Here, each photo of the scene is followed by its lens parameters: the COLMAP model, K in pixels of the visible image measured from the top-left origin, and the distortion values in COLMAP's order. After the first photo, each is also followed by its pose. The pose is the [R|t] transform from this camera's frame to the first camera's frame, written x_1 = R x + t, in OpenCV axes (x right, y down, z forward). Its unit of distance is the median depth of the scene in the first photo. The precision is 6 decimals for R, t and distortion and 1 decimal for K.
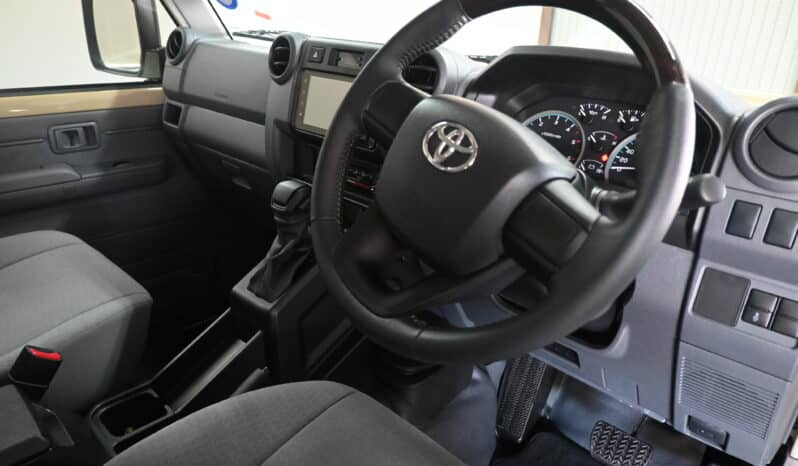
lens RADIAL K [[552.7, 0, 399.0], [0, 552.7, 233.0], [0, 0, 1]] dist [0.005520, 0.002761]
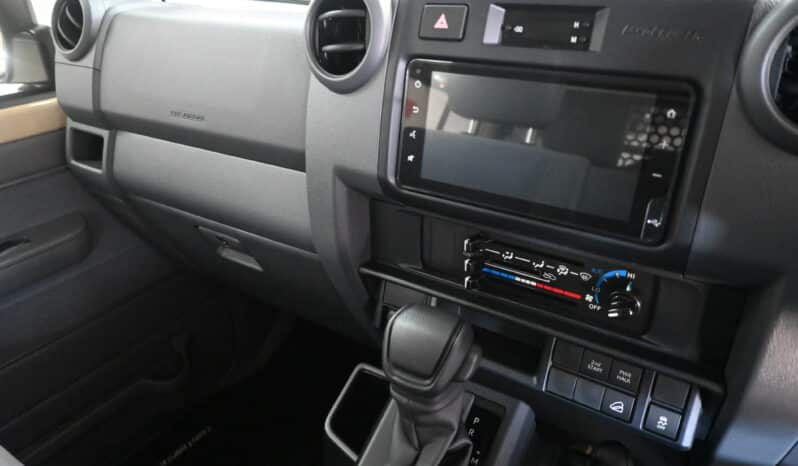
lens RADIAL K [[552.7, 0, 399.0], [0, 552.7, 233.0], [0, 0, 1]] dist [0.005520, 0.002761]
pose [[0.980525, -0.141853, 0.135826, -0.312223], [0.129458, 0.986912, 0.096152, -0.239868], [-0.147688, -0.076696, 0.986056, 0.655452]]
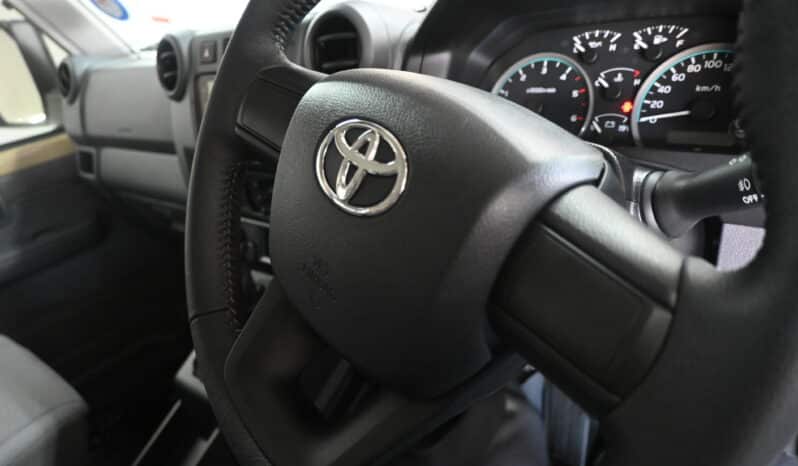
lens RADIAL K [[552.7, 0, 399.0], [0, 552.7, 233.0], [0, 0, 1]] dist [0.005520, 0.002761]
pose [[0.975647, -0.217350, -0.029544, 0.083305], [0.218337, 0.975218, 0.035750, -0.065861], [0.021041, -0.041330, 0.998924, 0.295908]]
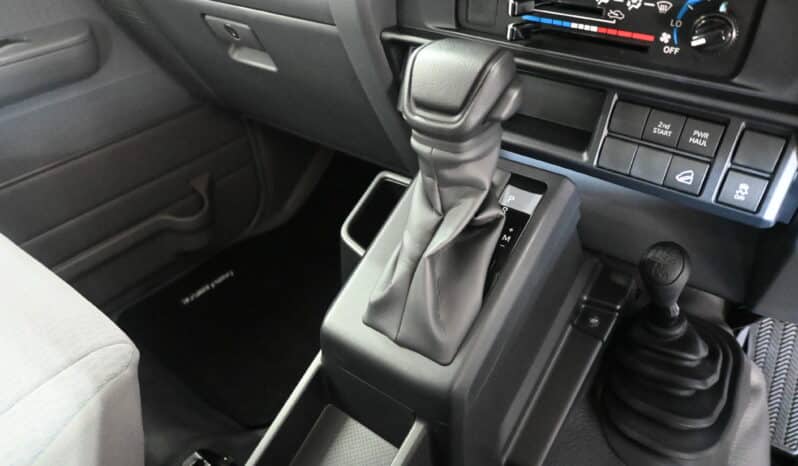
lens RADIAL K [[552.7, 0, 399.0], [0, 552.7, 233.0], [0, 0, 1]] dist [0.005520, 0.002761]
pose [[0.991559, -0.118676, 0.052213, -0.311004], [0.102713, 0.964764, 0.242240, -0.074329], [-0.079121, -0.234833, 0.968810, 0.722666]]
